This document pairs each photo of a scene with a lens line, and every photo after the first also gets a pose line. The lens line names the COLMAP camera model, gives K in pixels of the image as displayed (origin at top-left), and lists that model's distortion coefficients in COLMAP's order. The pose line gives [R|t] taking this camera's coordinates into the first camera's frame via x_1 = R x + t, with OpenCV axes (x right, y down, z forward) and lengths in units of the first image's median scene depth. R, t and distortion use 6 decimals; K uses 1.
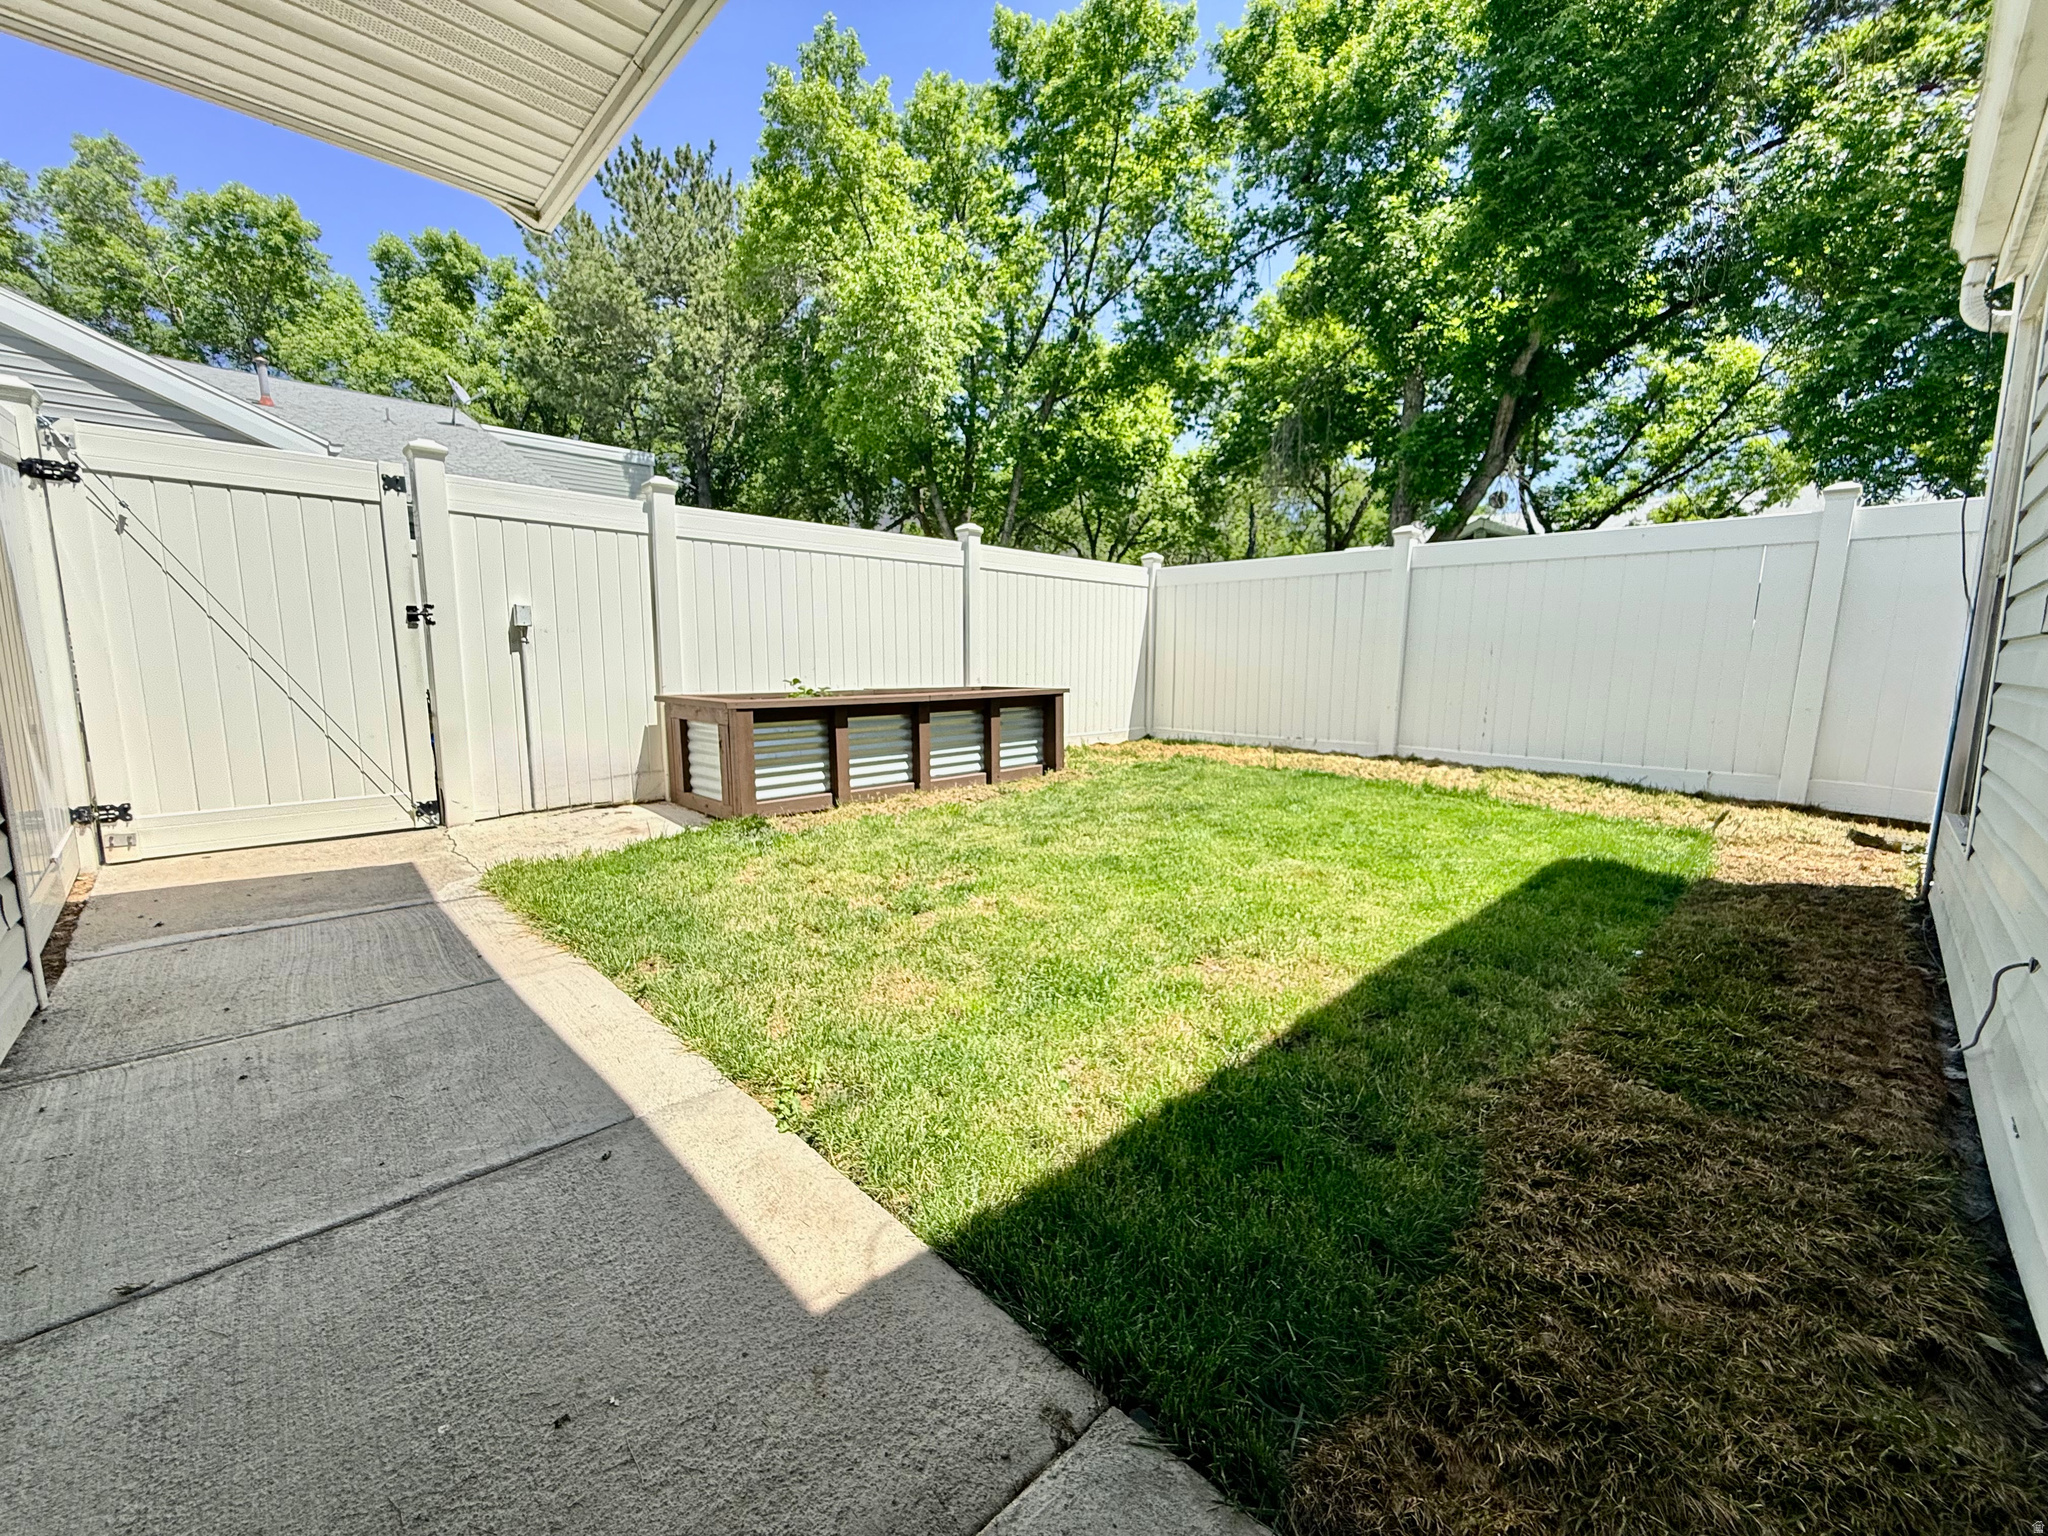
lens RADIAL K [[817.0, 0, 1022.3], [0, 817.0, 772.0], [0, 0, 1]] dist [-0.000198, -0.000010]
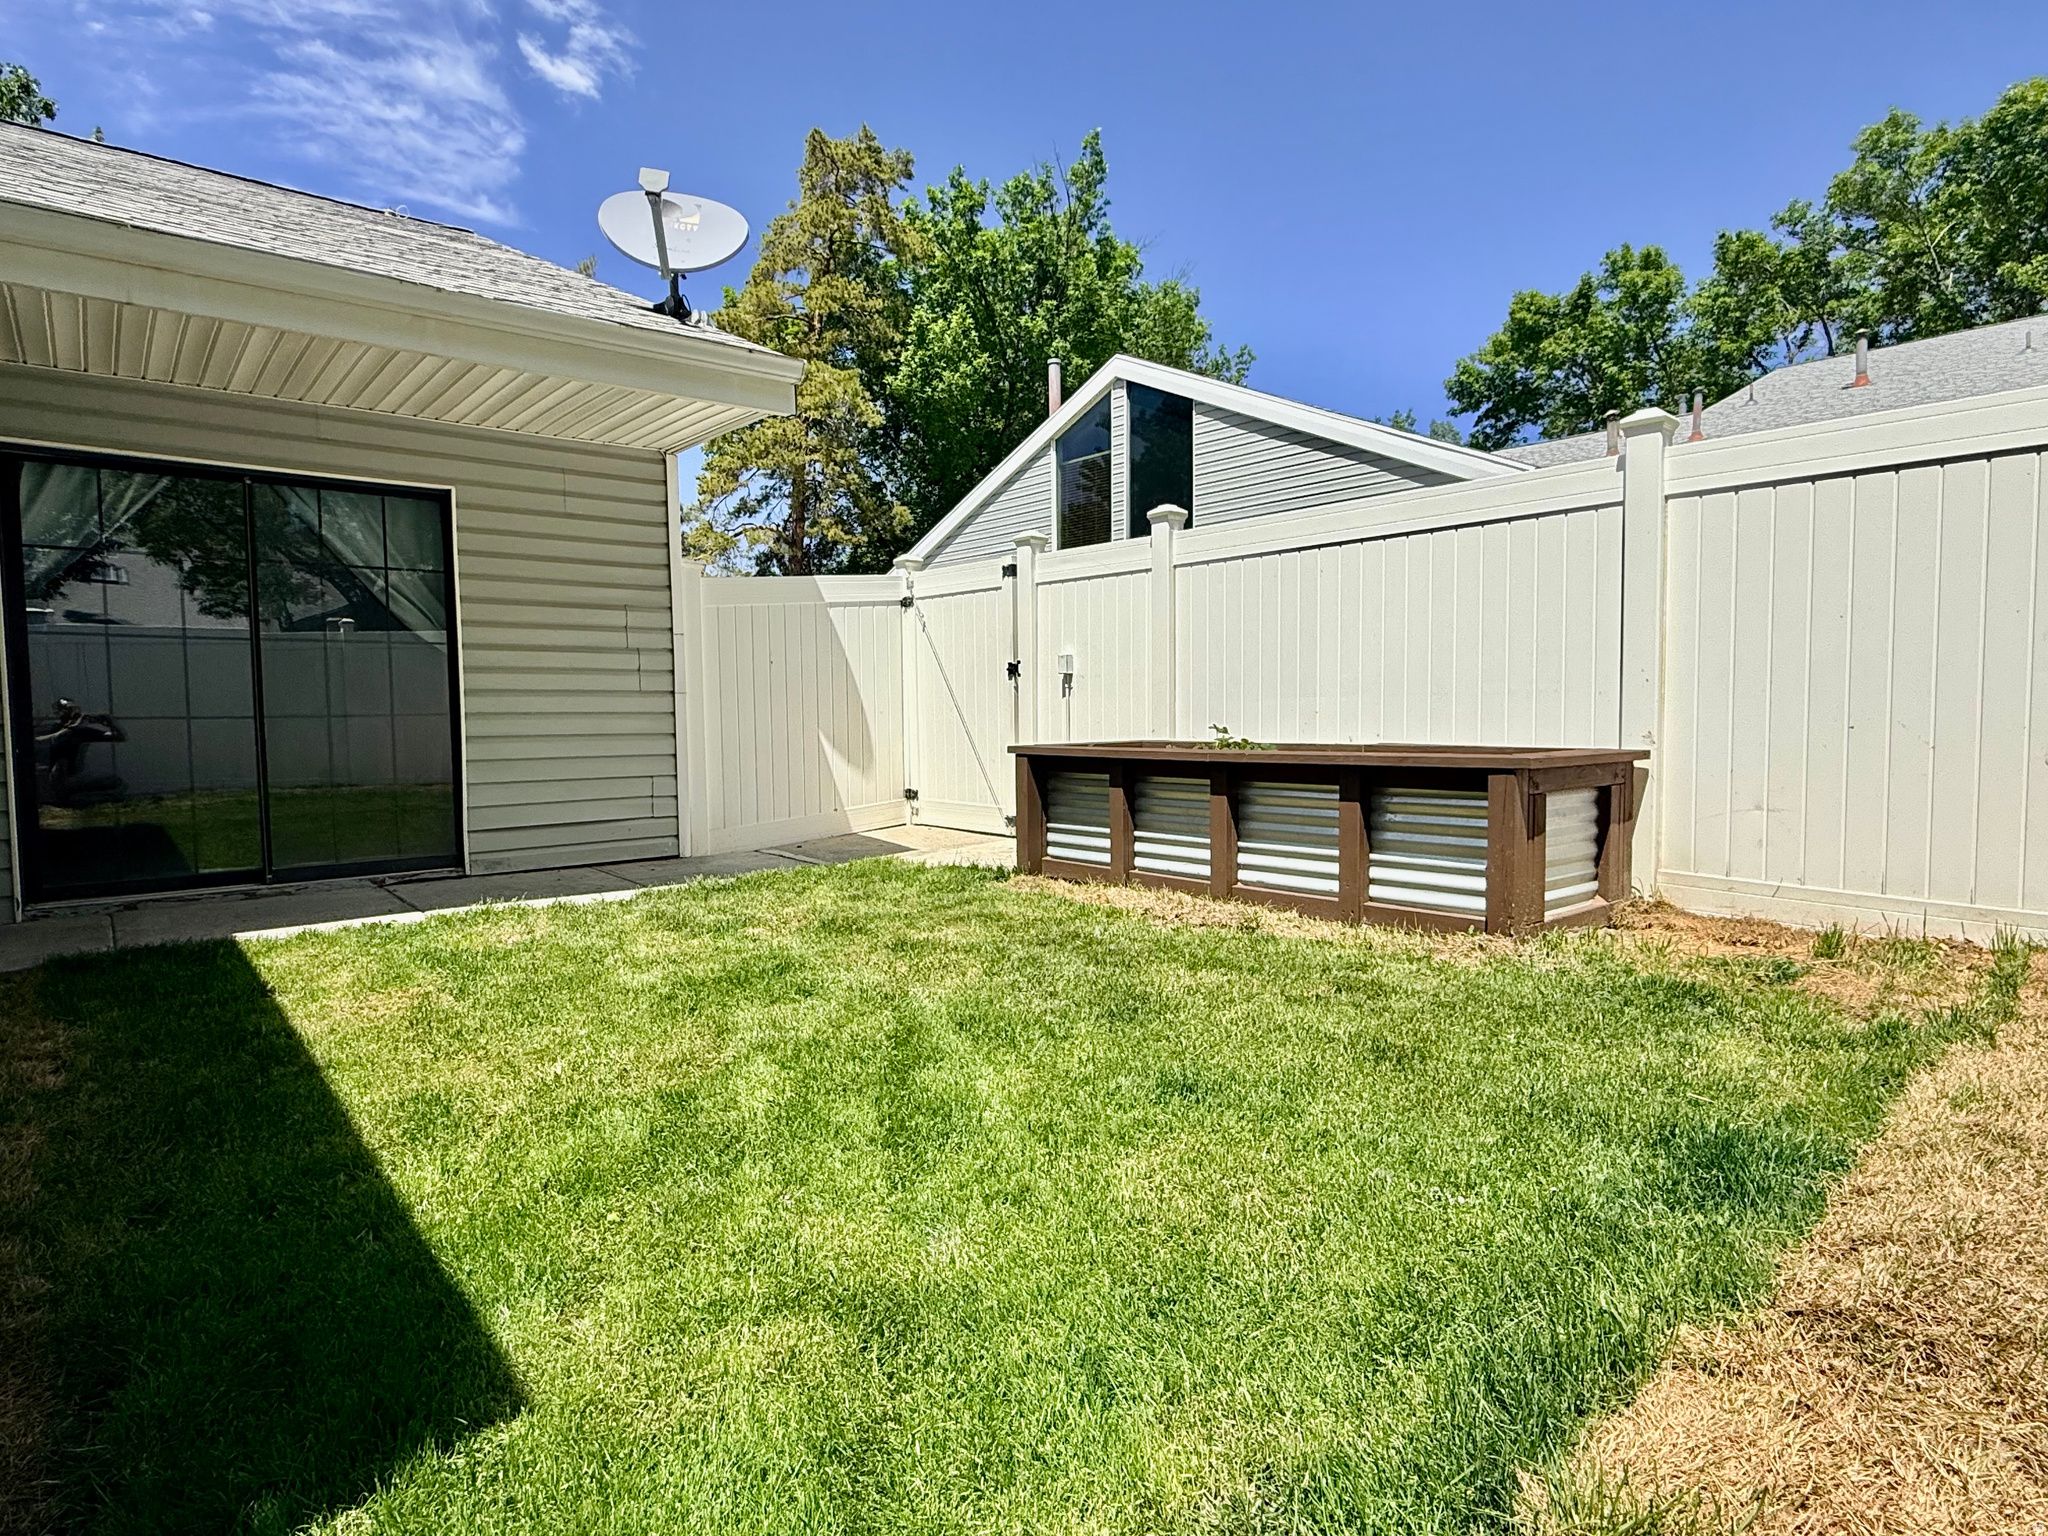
lens RADIAL K [[1106.5, 0, 1022.3], [0, 1106.5, 768.4], [0, 0, 1]] dist [0.003624, 0.000307]
pose [[-0.072622, 0.052561, -0.995974, 0.739890], [-0.125265, 0.990222, 0.061392, -0.108929], [0.989462, 0.129219, -0.065328, 0.855484]]
